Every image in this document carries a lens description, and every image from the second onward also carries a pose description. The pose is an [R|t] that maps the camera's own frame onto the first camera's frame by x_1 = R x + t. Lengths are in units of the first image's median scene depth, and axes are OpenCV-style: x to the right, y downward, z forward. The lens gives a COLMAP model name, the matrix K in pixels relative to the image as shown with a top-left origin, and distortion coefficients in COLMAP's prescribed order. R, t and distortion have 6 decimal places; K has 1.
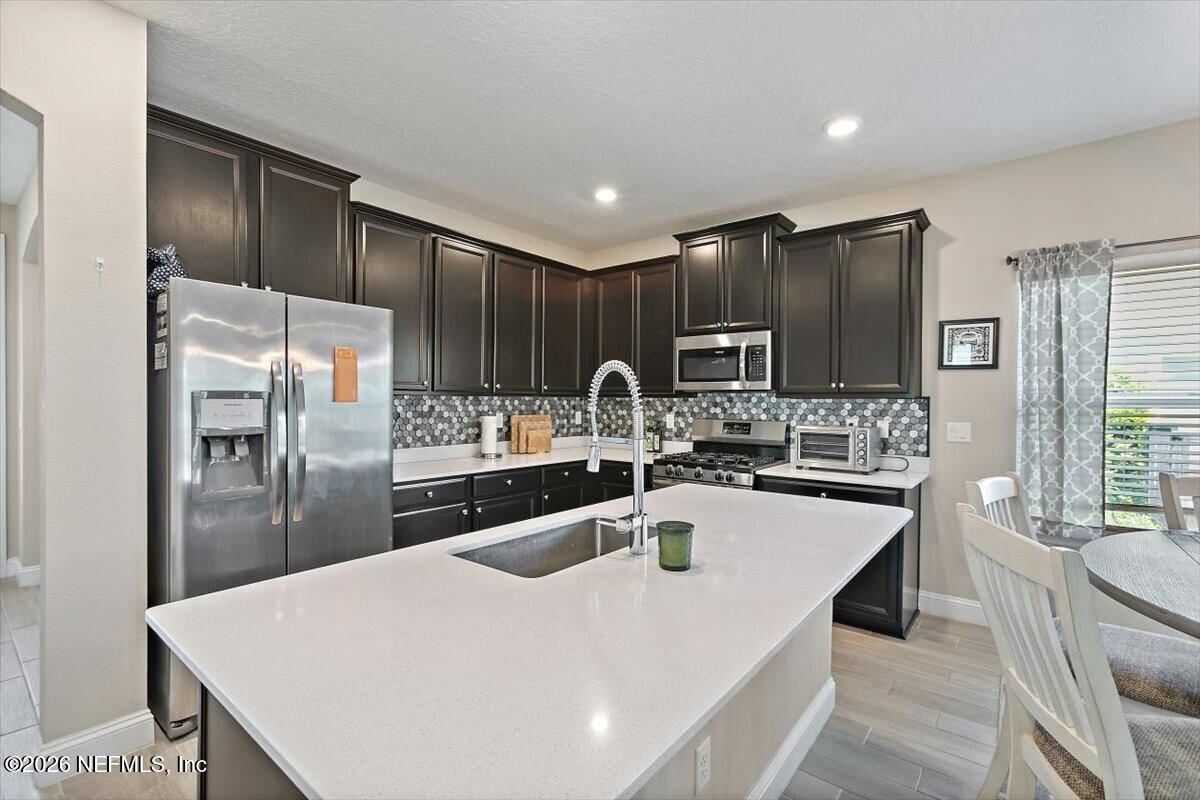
lens RADIAL K [[545.3, 0, 590.9], [0, 545.3, 405.4], [0, 0, 1]] dist [0.004807, 0.005179]
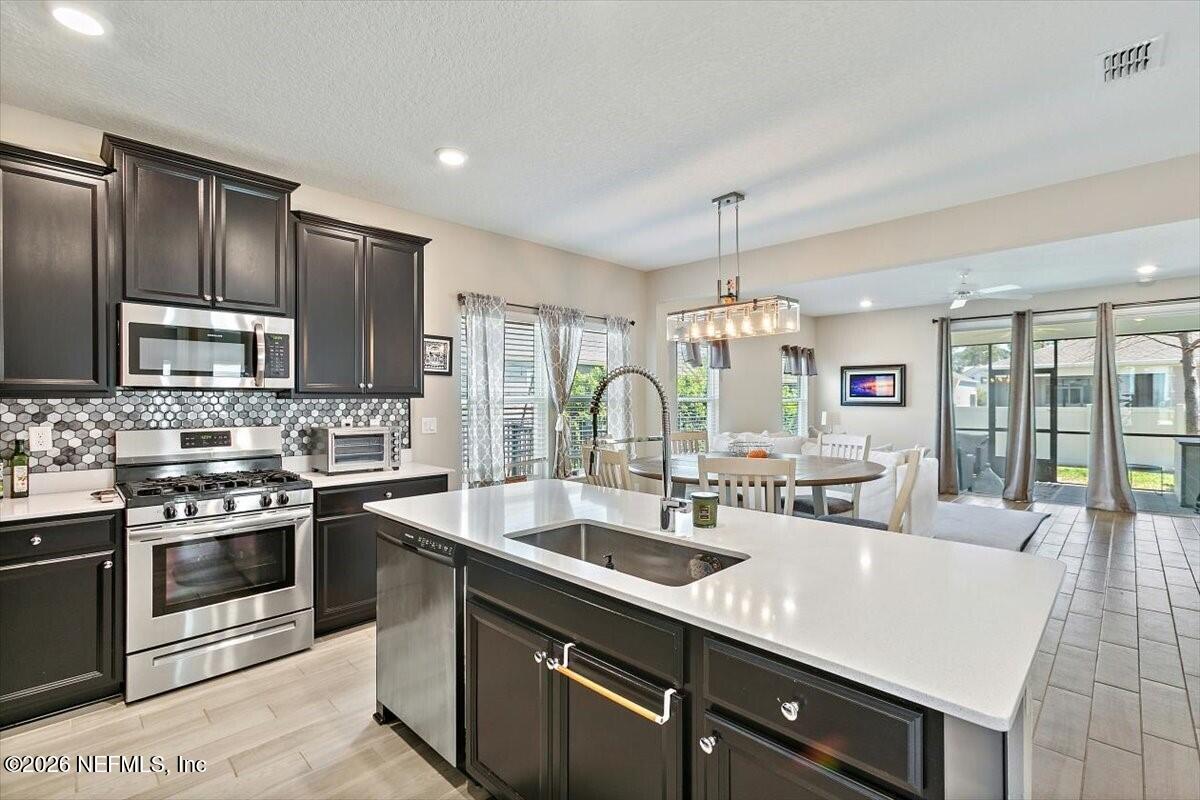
lens RADIAL K [[545.3, 0, 618.2], [0, 545.3, 403.4], [0, 0, 1]] dist [0.004807, 0.005179]
pose [[0.084042, -0.013322, 0.996373, -0.486742], [0.013038, 0.999840, 0.012268, -0.009845], [-0.996377, 0.011959, 0.084202, 0.435891]]
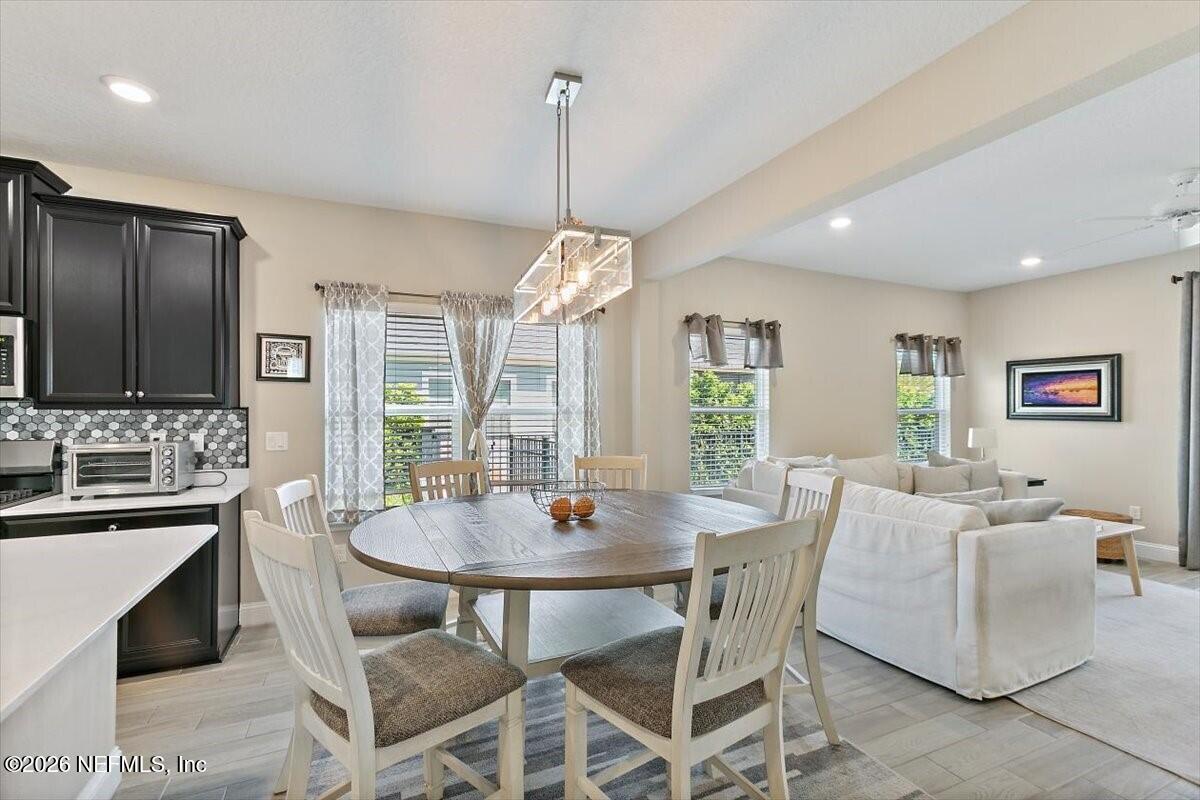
lens RADIAL K [[545.3, 0, 605.3], [0, 545.3, 407.7], [0, 0, 1]] dist [0.004807, 0.005179]
pose [[0.451573, -0.001698, 0.892232, 0.021746], [0.014334, 0.999883, -0.005351, -0.000578], [-0.892119, 0.015205, 0.451545, -0.031856]]
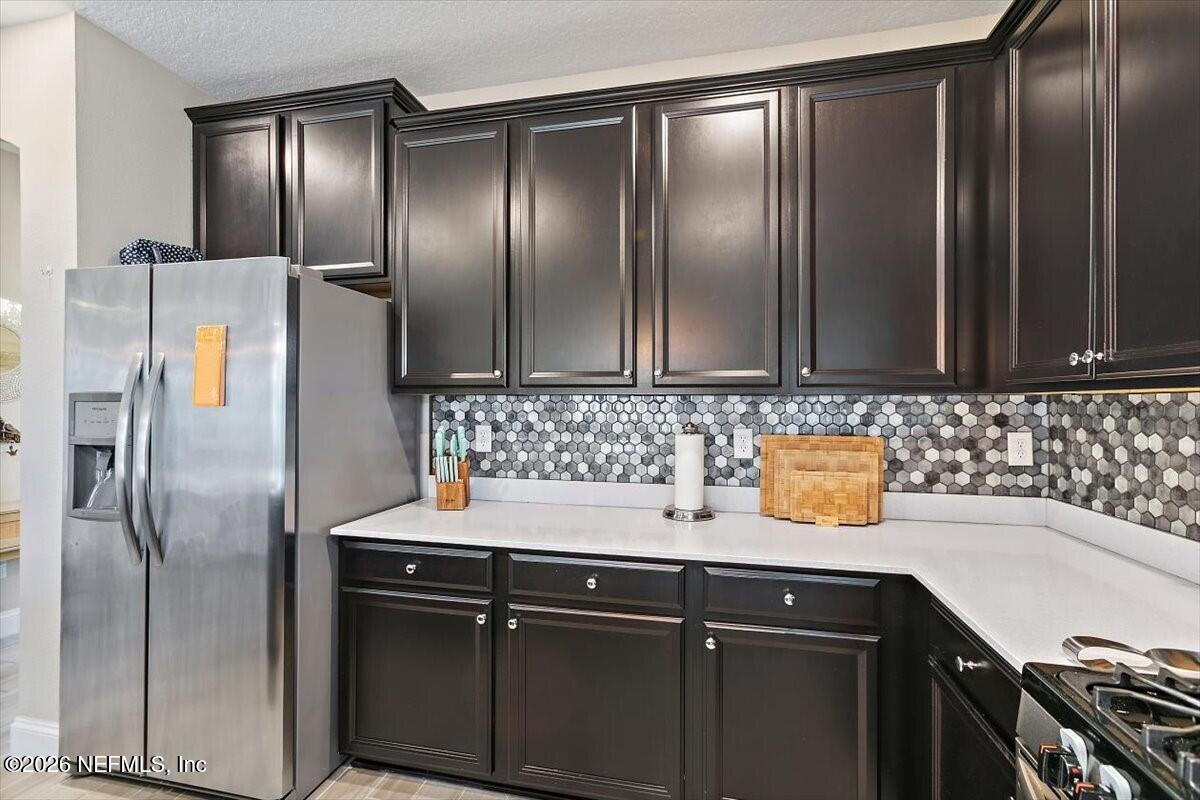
lens RADIAL K [[545.3, 0, 602.5], [0, 545.3, 399.7], [0, 0, 1]] dist [0.004807, 0.005179]
pose [[0.448200, -0.010319, -0.893874, 0.263341], [-0.007107, 0.999861, -0.015106, -0.005047], [0.893905, 0.013123, 0.448064, 0.803071]]
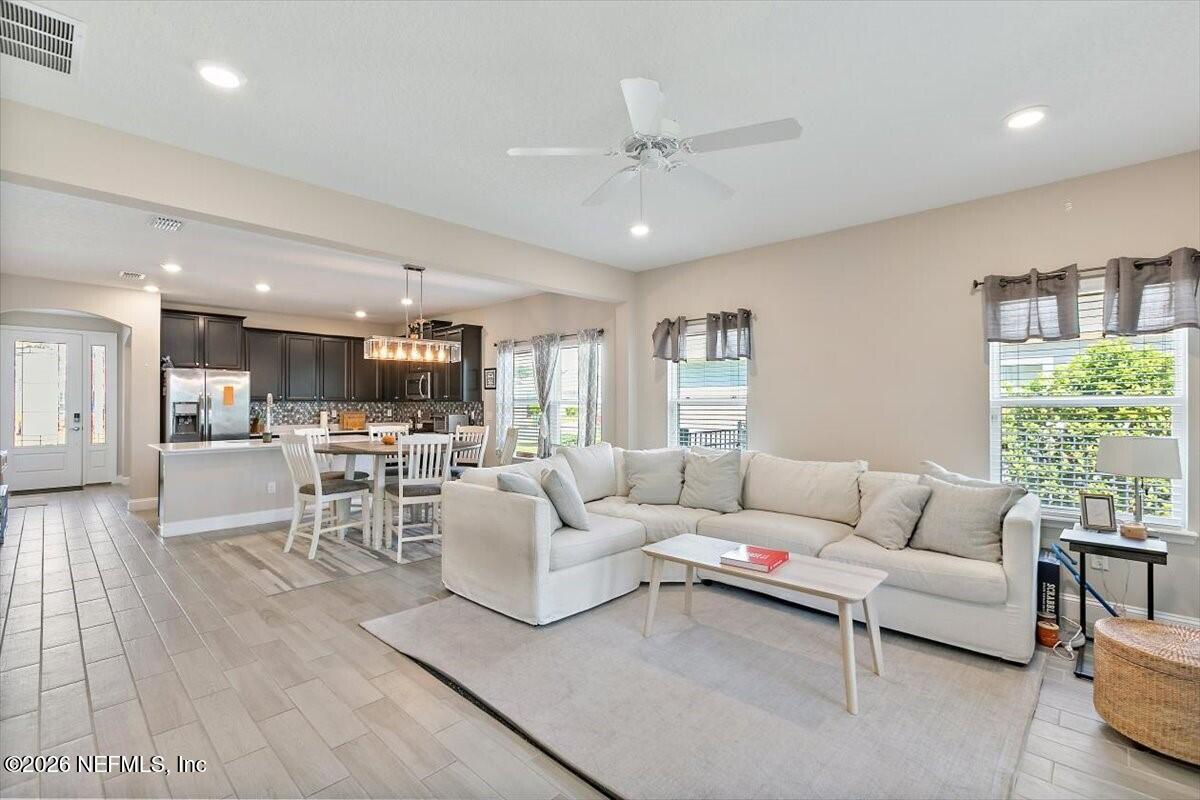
lens RADIAL K [[545.3, 0, 594.0], [0, 545.3, 405.0], [0, 0, 1]] dist [0.004807, 0.005179]
pose [[0.993918, -0.007612, -0.109860, 1.279917], [0.006701, 0.999940, -0.008656, 0.022621], [0.109920, 0.007867, 0.993909, -1.186476]]
